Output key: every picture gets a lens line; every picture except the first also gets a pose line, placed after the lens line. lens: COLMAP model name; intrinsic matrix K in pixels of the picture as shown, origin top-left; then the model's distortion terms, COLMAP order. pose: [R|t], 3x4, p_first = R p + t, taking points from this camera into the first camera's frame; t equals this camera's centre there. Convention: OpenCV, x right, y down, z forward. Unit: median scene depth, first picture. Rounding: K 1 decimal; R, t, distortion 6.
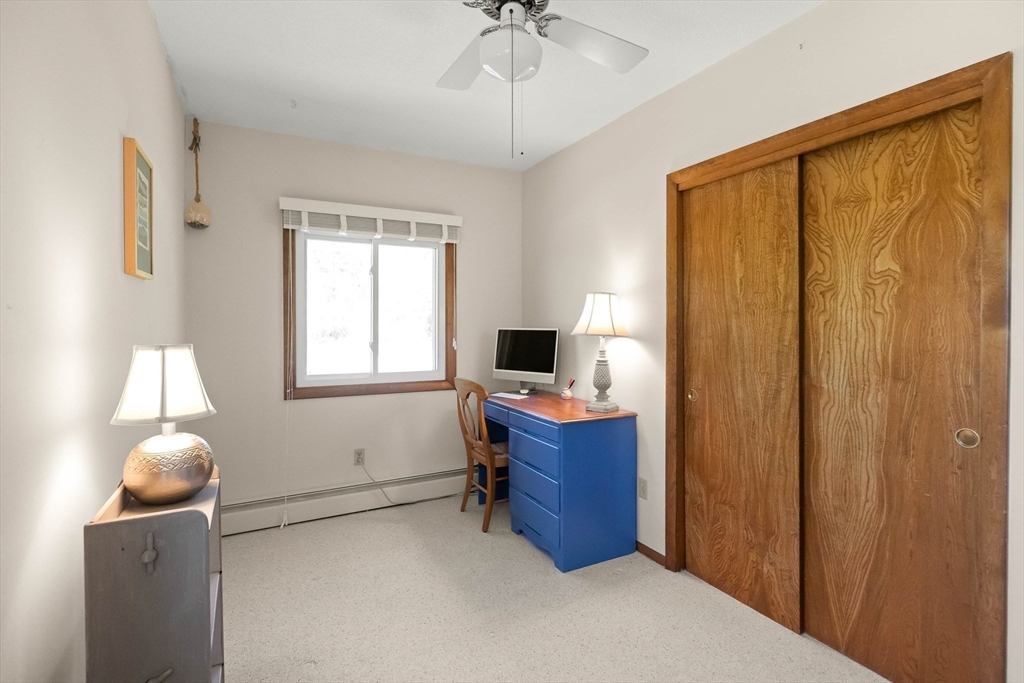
lens RADIAL K [[496.7, 0, 513.8], [0, 496.7, 332.3], [0, 0, 1]] dist [0.000932, 0.000022]
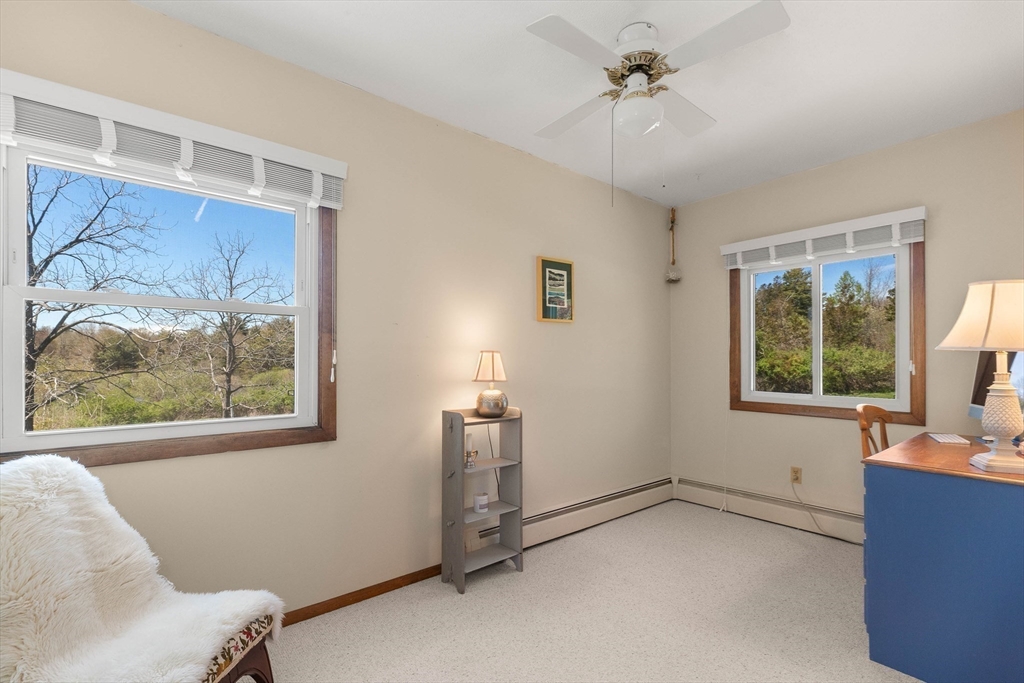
lens RADIAL K [[473.9, 0, 521.8], [0, 473.9, 360.1], [0, 0, 1]] dist [0.012542, -0.001614]
pose [[0.204273, -0.001748, -0.978912, 0.568549], [-0.015370, 0.999869, -0.004993, 0.027923], [0.978793, 0.016065, 0.204220, 0.252323]]
